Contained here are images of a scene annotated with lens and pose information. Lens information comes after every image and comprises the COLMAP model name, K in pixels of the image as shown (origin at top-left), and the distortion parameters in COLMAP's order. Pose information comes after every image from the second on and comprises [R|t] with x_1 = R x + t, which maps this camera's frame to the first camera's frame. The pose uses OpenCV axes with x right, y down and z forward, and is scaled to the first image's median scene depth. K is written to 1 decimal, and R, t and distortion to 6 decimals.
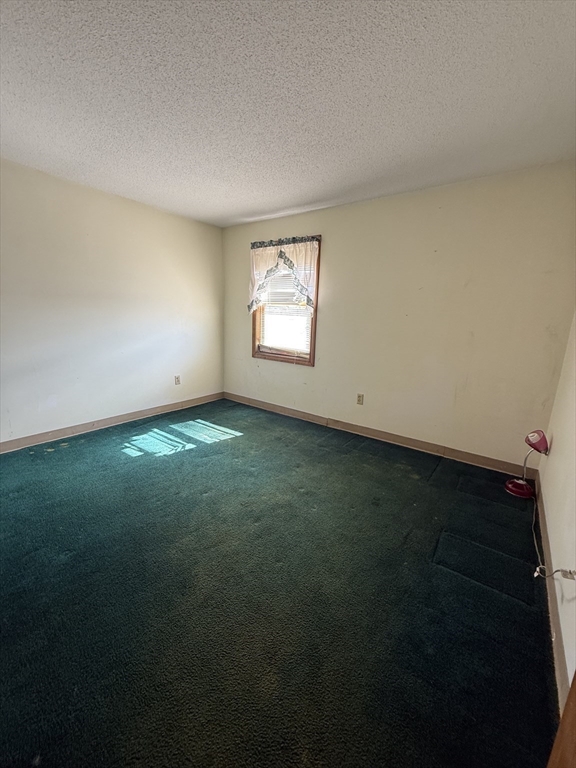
lens RADIAL K [[310.6, 0, 287.7], [0, 310.6, 382.5], [0, 0, 1]] dist [-0.000842, 0.000199]
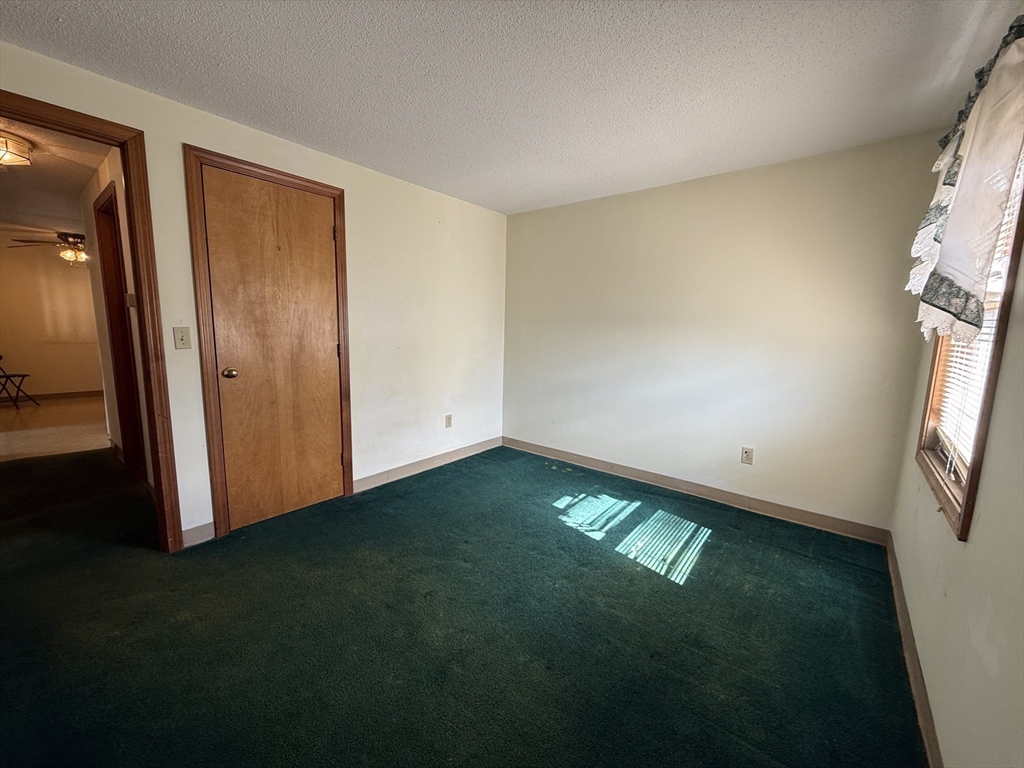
lens RADIAL K [[414.2, 0, 510.1], [0, 414.2, 384.0], [0, 0, 1]] dist [-0.000842, 0.000199]
pose [[-0.069356, 0.097437, -0.992822, 0.503116], [-0.233057, 0.966096, 0.111095, -0.146524], [0.969987, 0.239089, -0.044296, 0.761781]]
